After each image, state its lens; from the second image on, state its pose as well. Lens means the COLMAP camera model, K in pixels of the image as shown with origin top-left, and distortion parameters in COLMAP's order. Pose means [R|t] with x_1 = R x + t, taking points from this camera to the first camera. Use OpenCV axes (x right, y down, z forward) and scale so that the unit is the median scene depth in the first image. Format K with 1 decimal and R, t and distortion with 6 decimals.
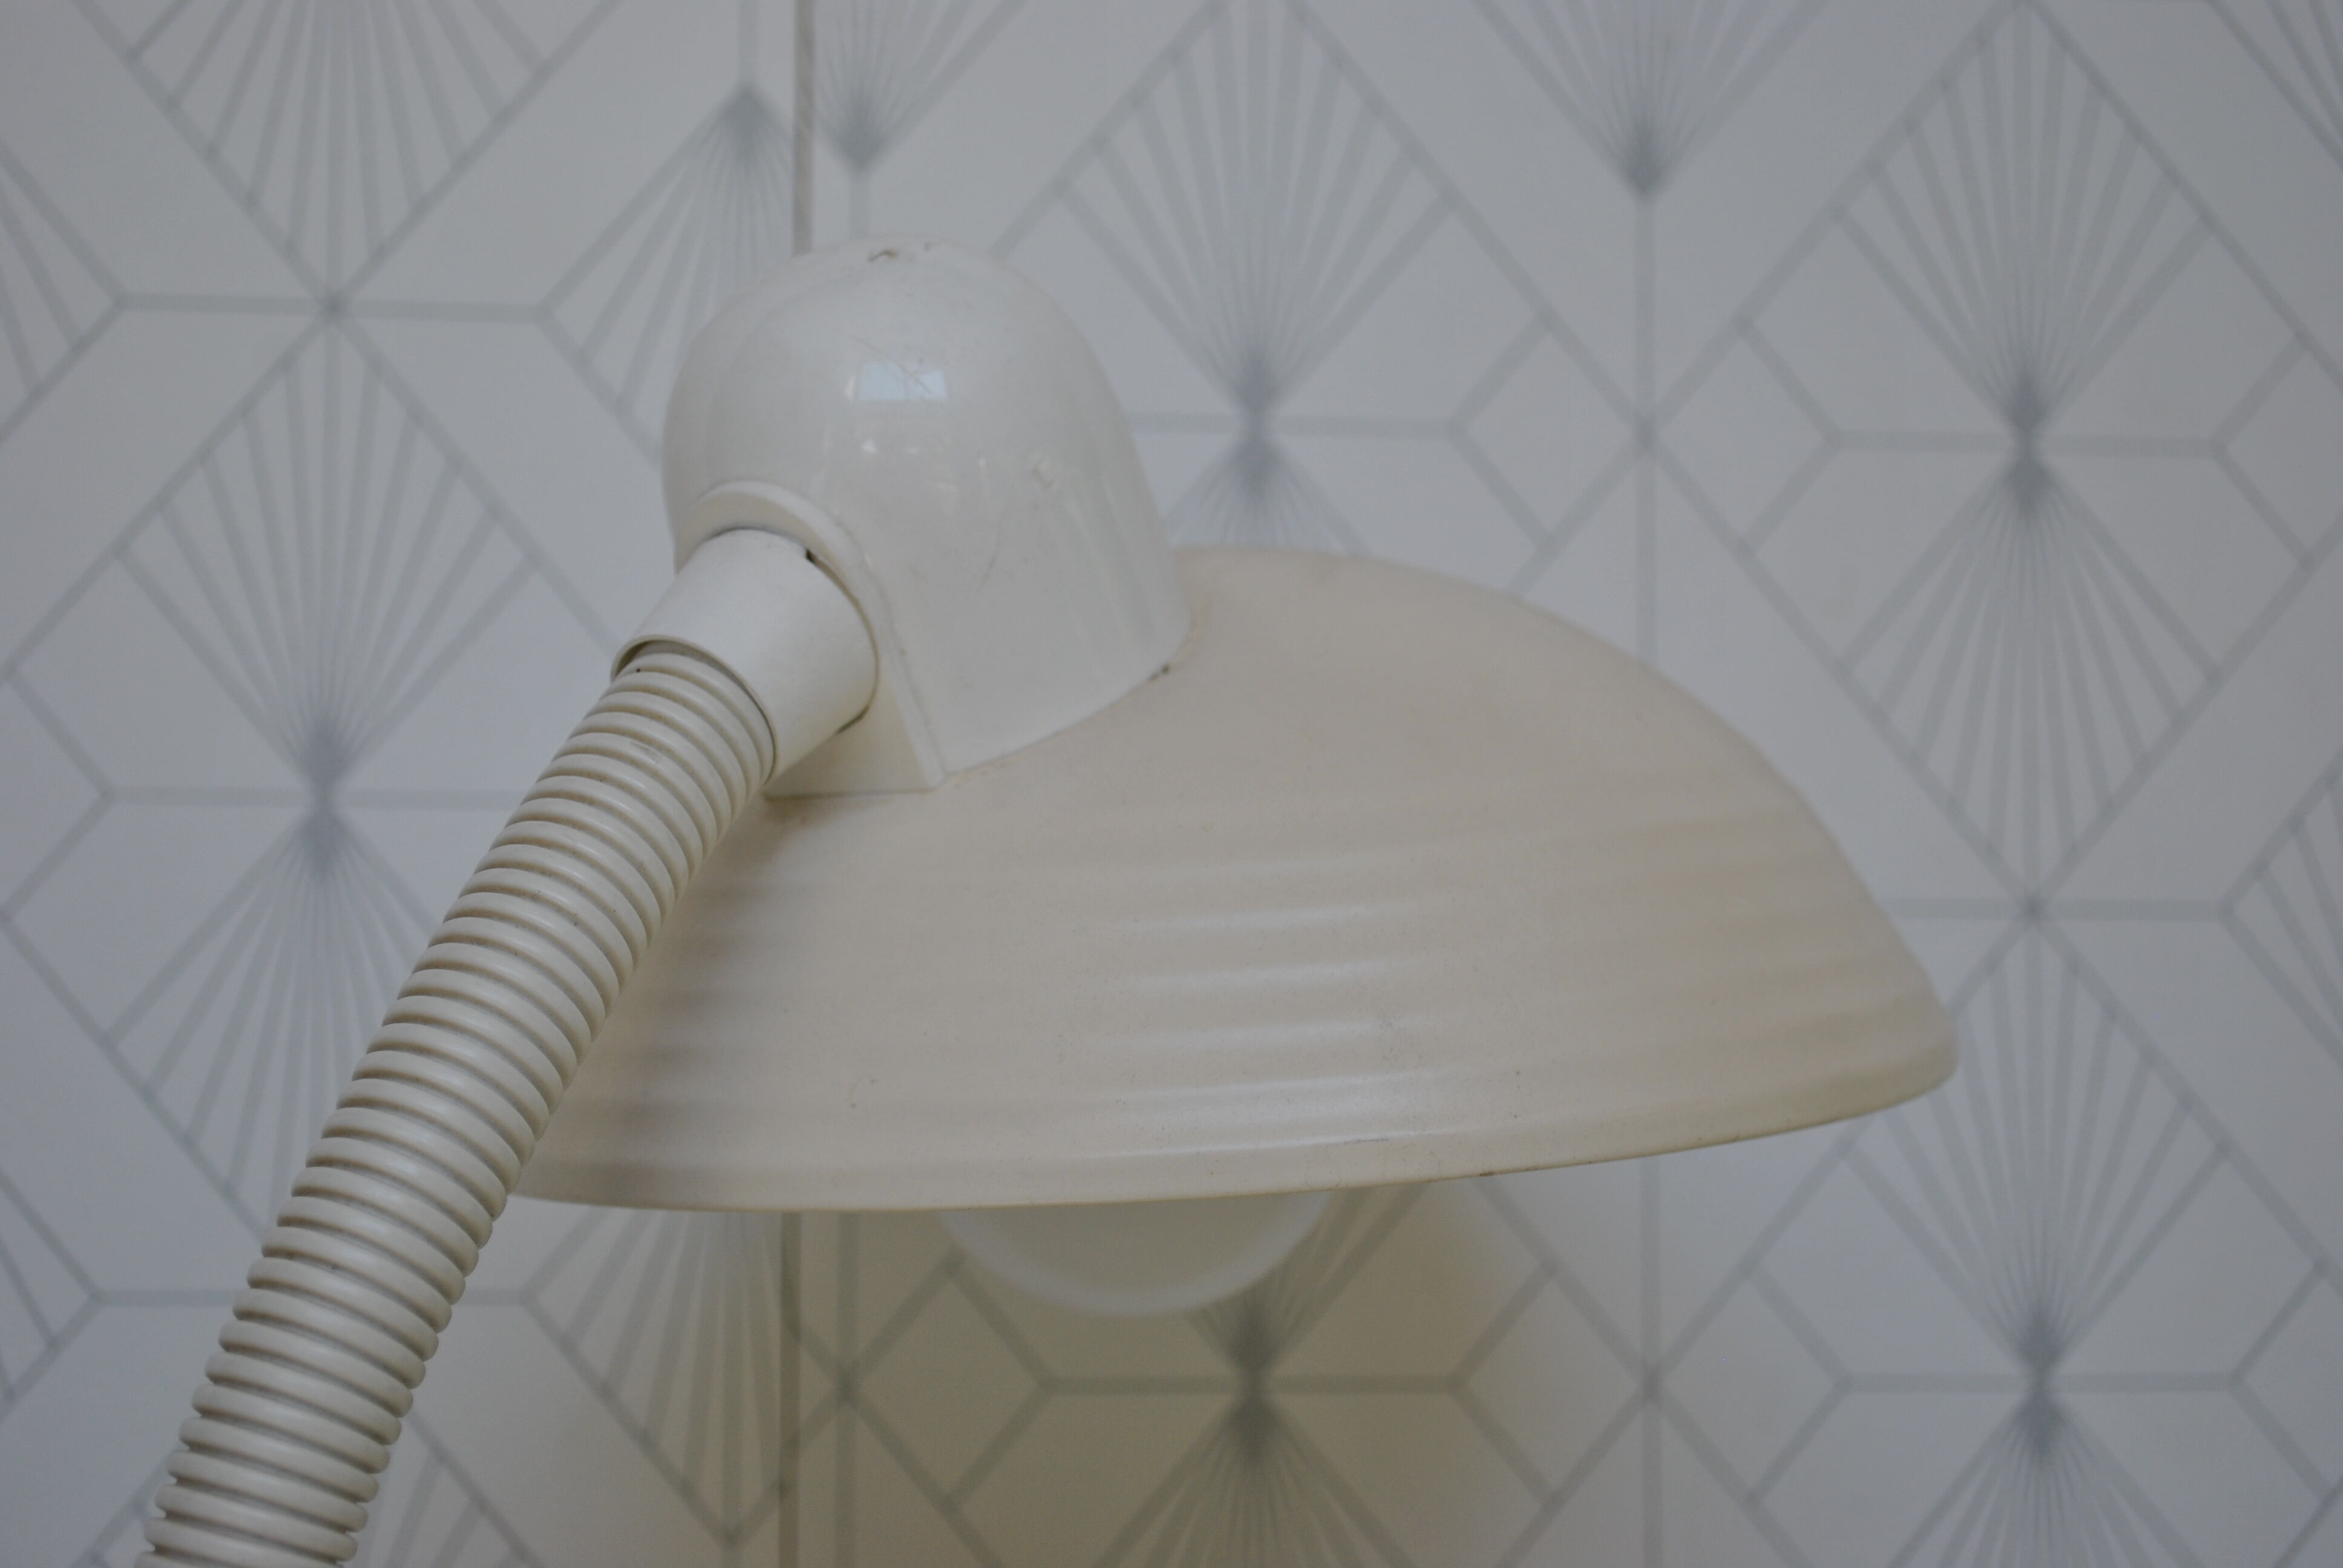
lens RADIAL K [[4054.4, 0, 1192.0], [0, 4054.4, 778.7], [0, 0, 1]] dist [0.011832, 0.000000]
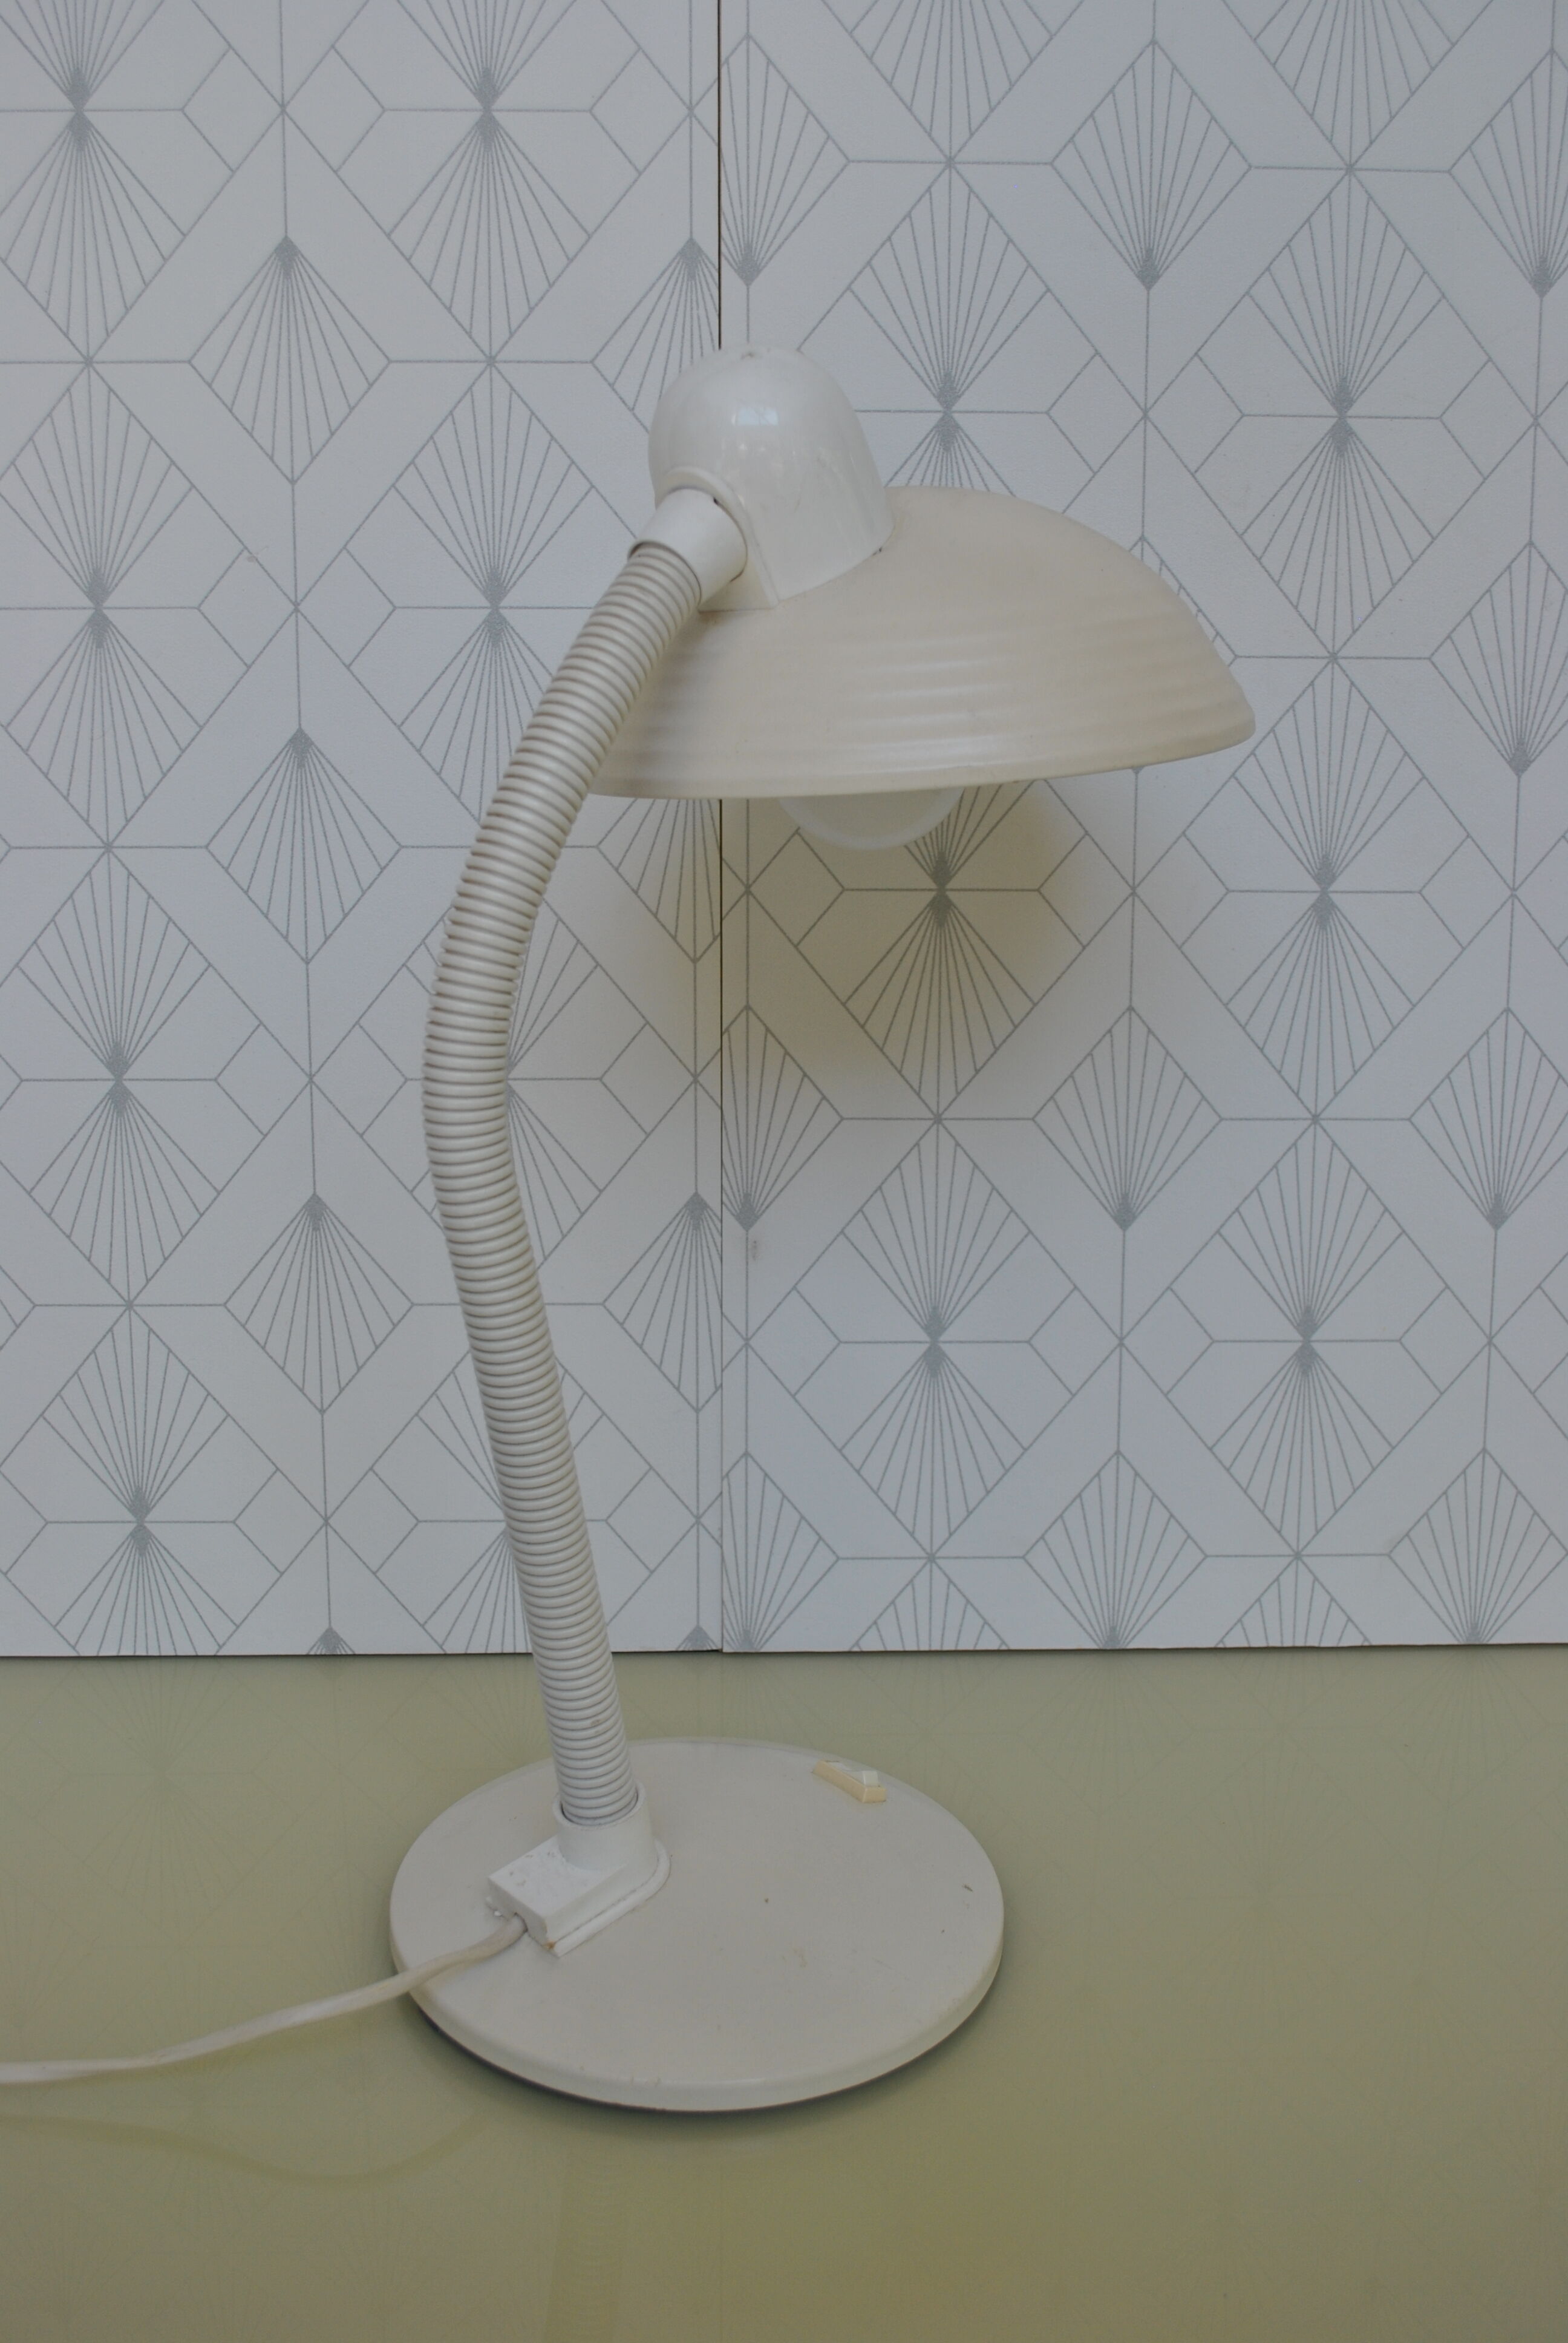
lens RADIAL K [[2309.5, 0, 770.7], [0, 2309.5, 1176.5], [0, 0, 1]] dist [-0.063886, 0.000000]
pose [[0.996228, 0.012829, -0.085817, 0.044370], [0.009450, 0.967086, 0.254275, -0.015661], [0.086254, -0.254127, 0.963317, -0.273084]]
